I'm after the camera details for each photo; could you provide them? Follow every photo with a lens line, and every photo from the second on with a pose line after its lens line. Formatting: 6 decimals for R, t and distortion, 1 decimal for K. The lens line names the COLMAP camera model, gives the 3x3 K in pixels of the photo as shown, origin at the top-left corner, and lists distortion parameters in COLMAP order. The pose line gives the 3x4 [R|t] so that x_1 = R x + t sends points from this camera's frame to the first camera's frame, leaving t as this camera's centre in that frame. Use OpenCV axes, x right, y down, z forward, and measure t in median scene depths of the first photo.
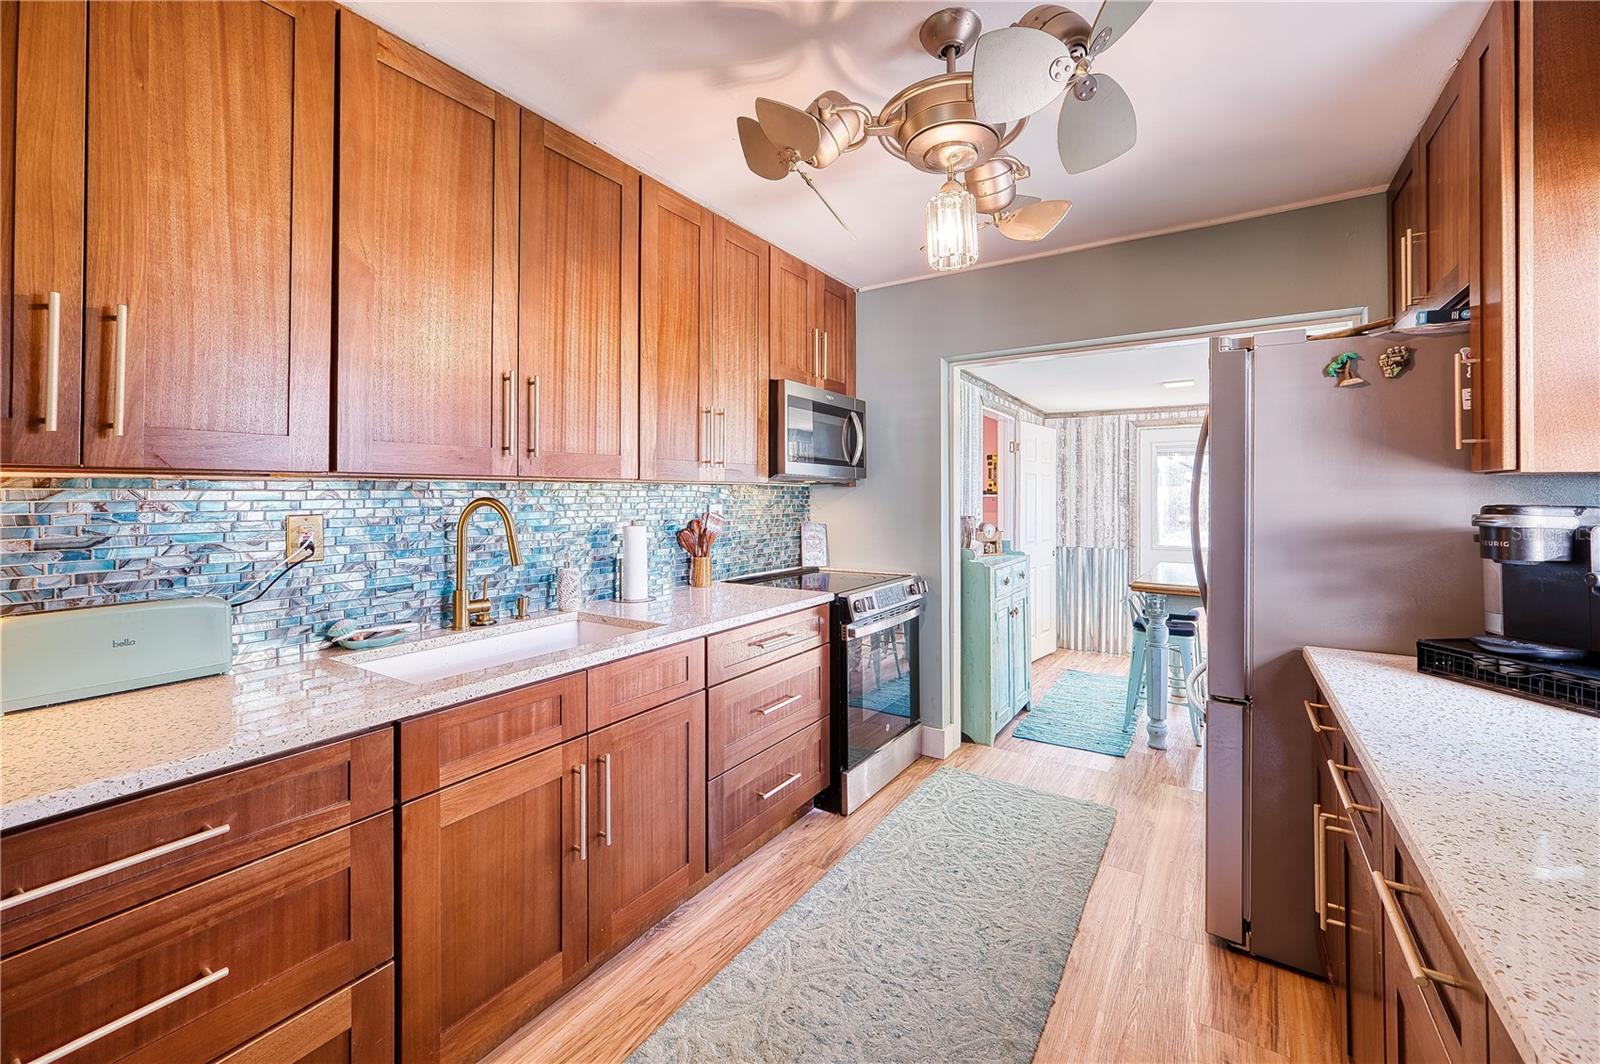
lens RADIAL K [[642.4, 0, 779.8], [0, 642.4, 490.9], [0, 0, 1]] dist [-0.007711, 0.004239]
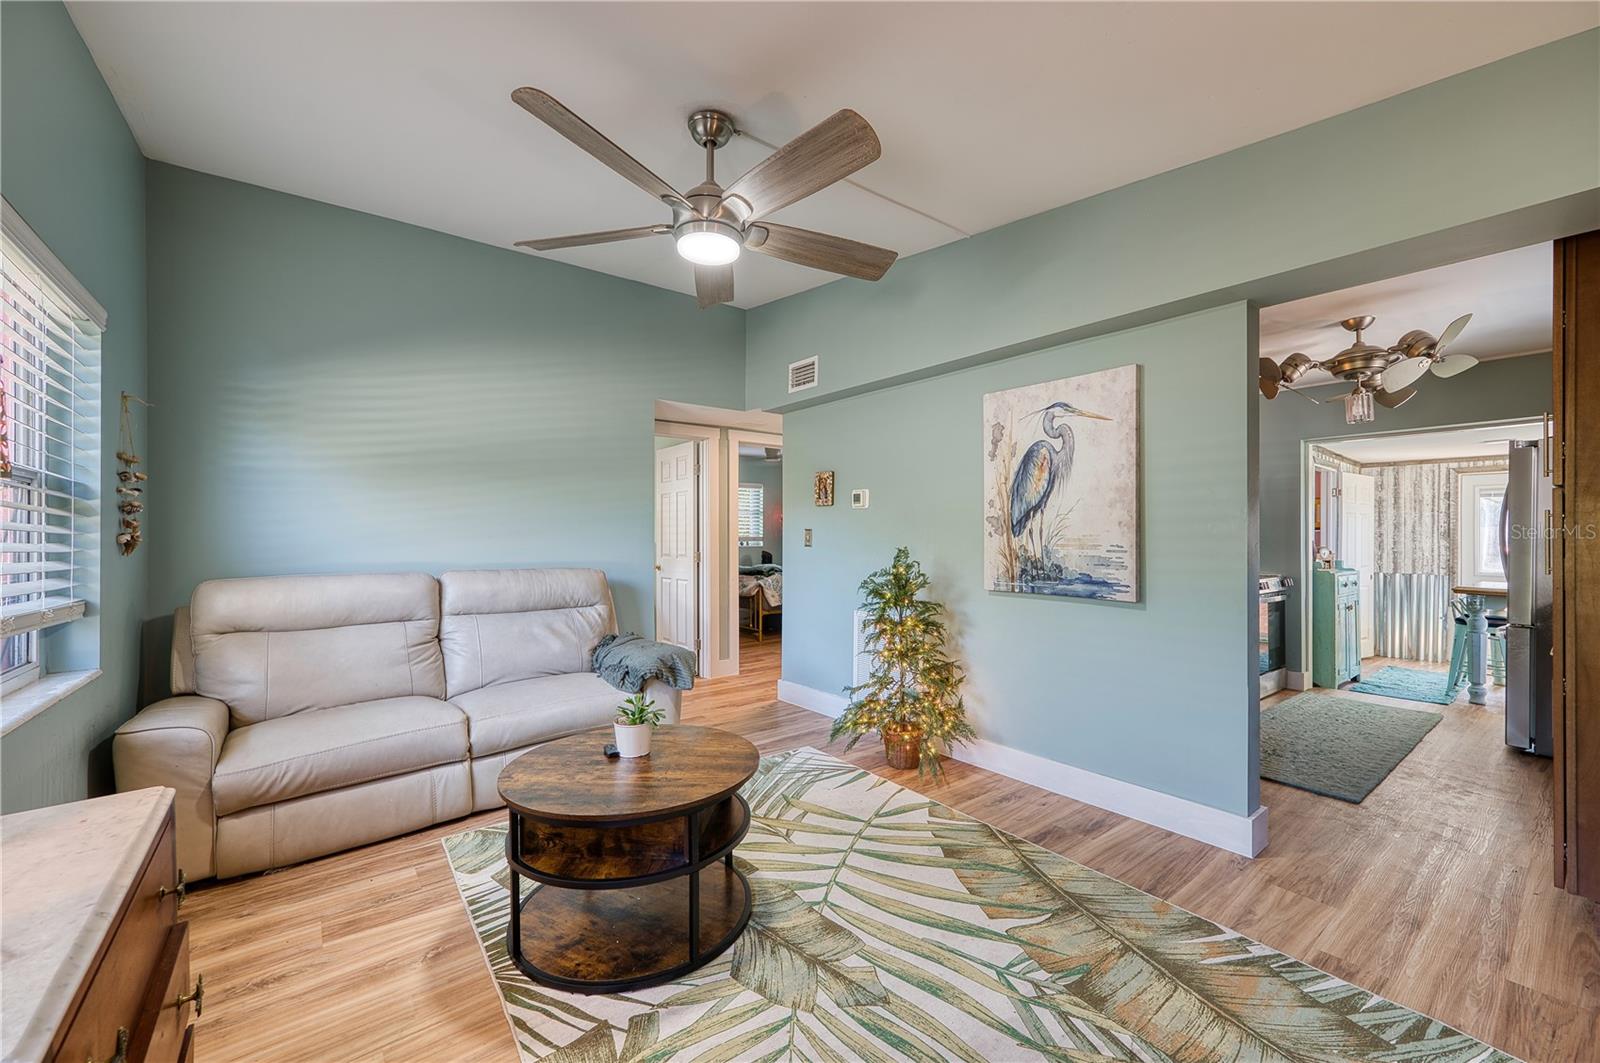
lens RADIAL K [[642.4, 0, 772.1], [0, 642.4, 536.0], [0, 0, 1]] dist [-0.007711, 0.004239]
pose [[0.952404, 0.002050, -0.304831, -0.304315], [-0.001700, 0.999998, 0.001415, 0.018663], [0.304834, -0.000829, 0.952405, -0.539621]]
